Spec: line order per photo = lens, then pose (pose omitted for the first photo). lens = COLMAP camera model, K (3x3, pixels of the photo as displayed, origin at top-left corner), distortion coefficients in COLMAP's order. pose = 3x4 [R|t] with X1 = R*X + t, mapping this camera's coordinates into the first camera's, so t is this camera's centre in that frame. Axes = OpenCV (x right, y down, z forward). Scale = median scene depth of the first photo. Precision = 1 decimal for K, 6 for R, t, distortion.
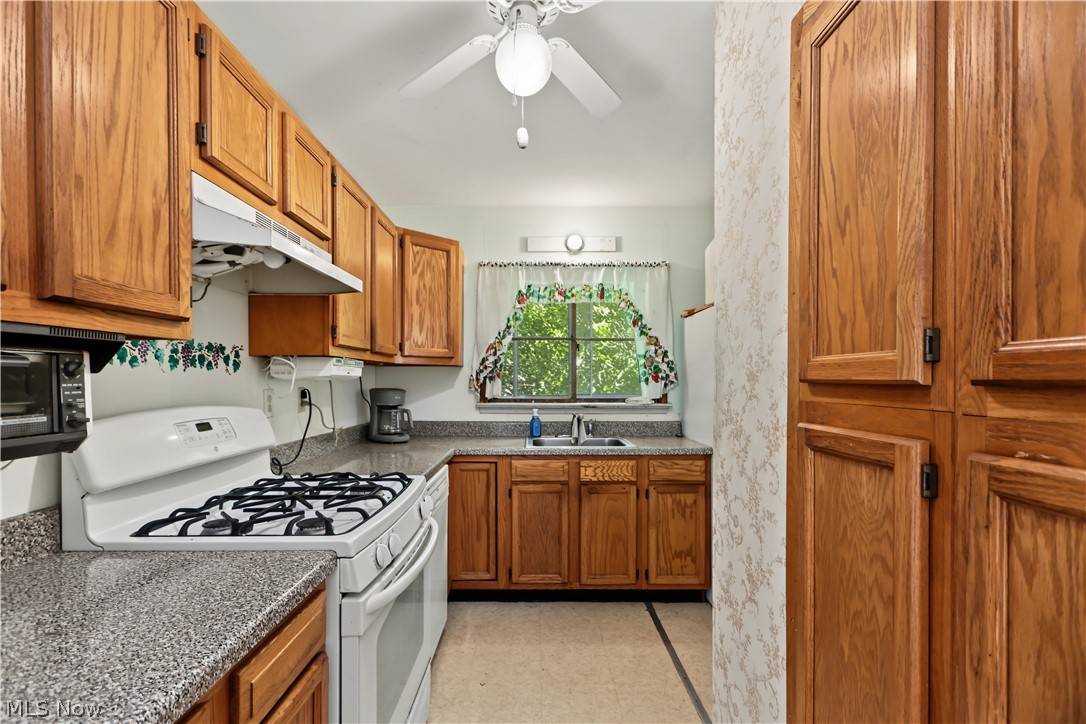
lens RADIAL K [[501.8, 0, 561.1], [0, 501.8, 383.1], [0, 0, 1]] dist [0.009188, 0.002175]
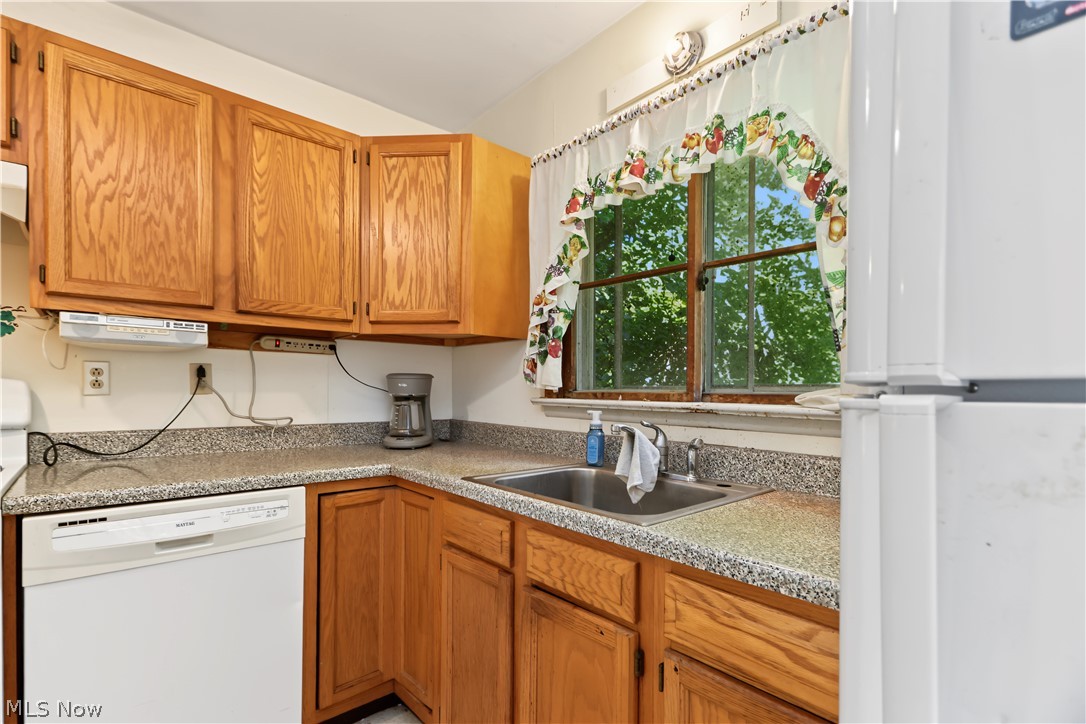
lens RADIAL K [[501.8, 0, 610.7], [0, 501.8, 397.9], [0, 0, 1]] dist [0.009188, 0.002175]
pose [[0.619837, 0.012435, -0.784632, 0.658111], [-0.013410, 0.999896, 0.005253, 0.063352], [0.784616, 0.007266, 0.619939, 1.254633]]
